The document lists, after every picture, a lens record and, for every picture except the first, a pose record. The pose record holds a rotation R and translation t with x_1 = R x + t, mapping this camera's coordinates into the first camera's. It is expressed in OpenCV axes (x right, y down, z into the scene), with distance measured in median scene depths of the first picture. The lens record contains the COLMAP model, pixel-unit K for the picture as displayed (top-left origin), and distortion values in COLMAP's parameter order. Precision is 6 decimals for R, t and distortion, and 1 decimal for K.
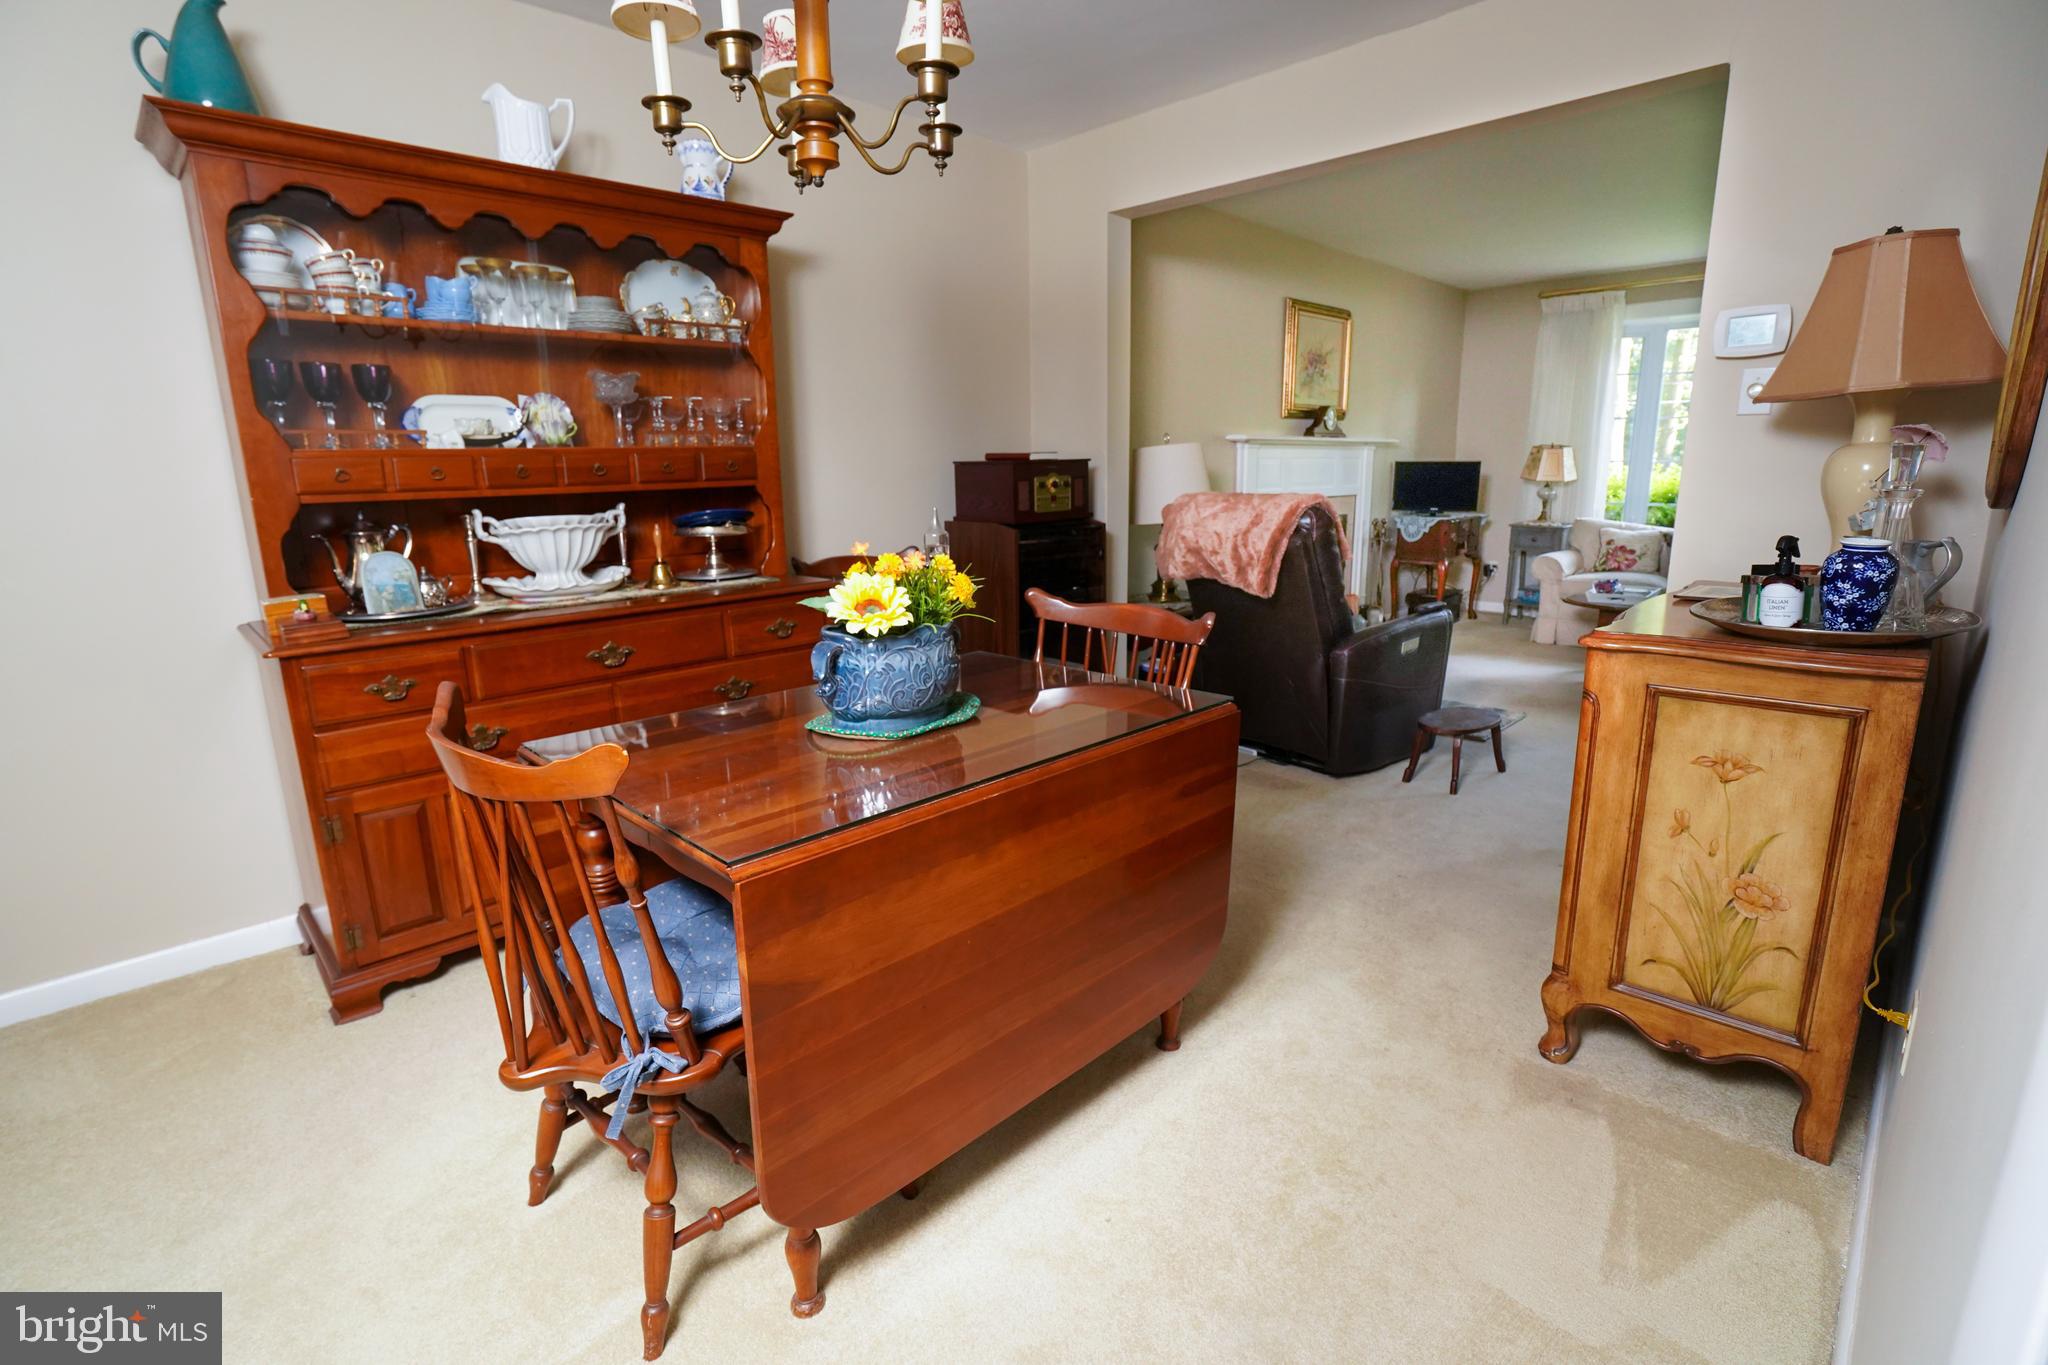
lens RADIAL K [[955.1, 0, 1007.8], [0, 955.1, 683.9], [0, 0, 1]] dist [-0.061857, 0.022413]
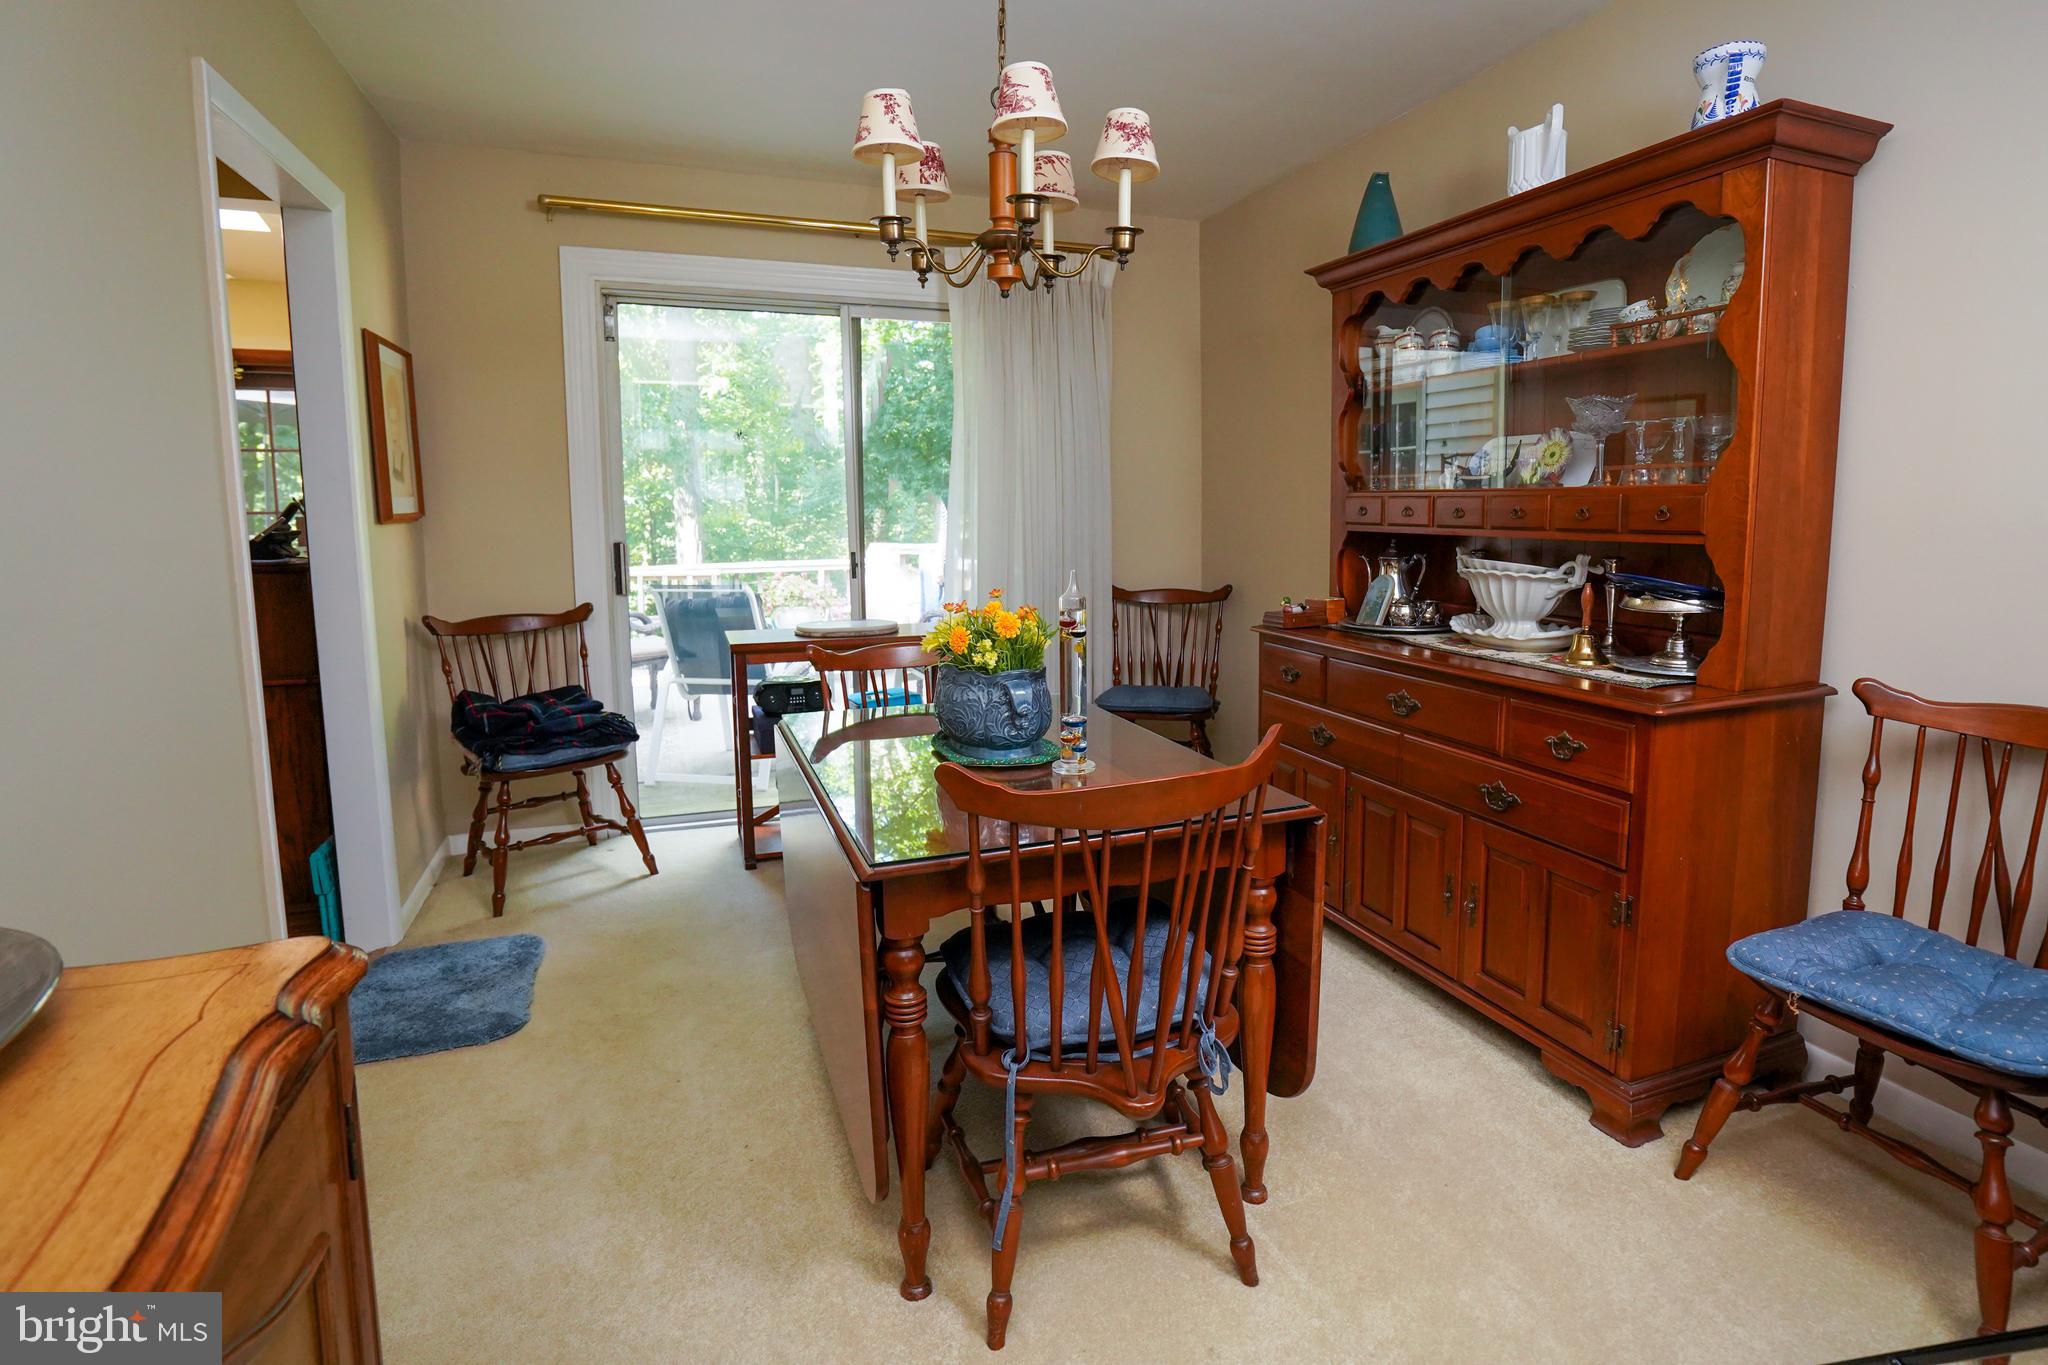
lens RADIAL K [[955.1, 0, 1007.8], [0, 955.1, 683.9], [0, 0, 1]] dist [-0.061857, 0.022413]
pose [[-0.418052, 0.172743, -0.891848, 0.539239], [-0.190216, 0.943344, 0.271881, -0.211194], [0.888285, 0.283304, -0.361509, 0.875963]]
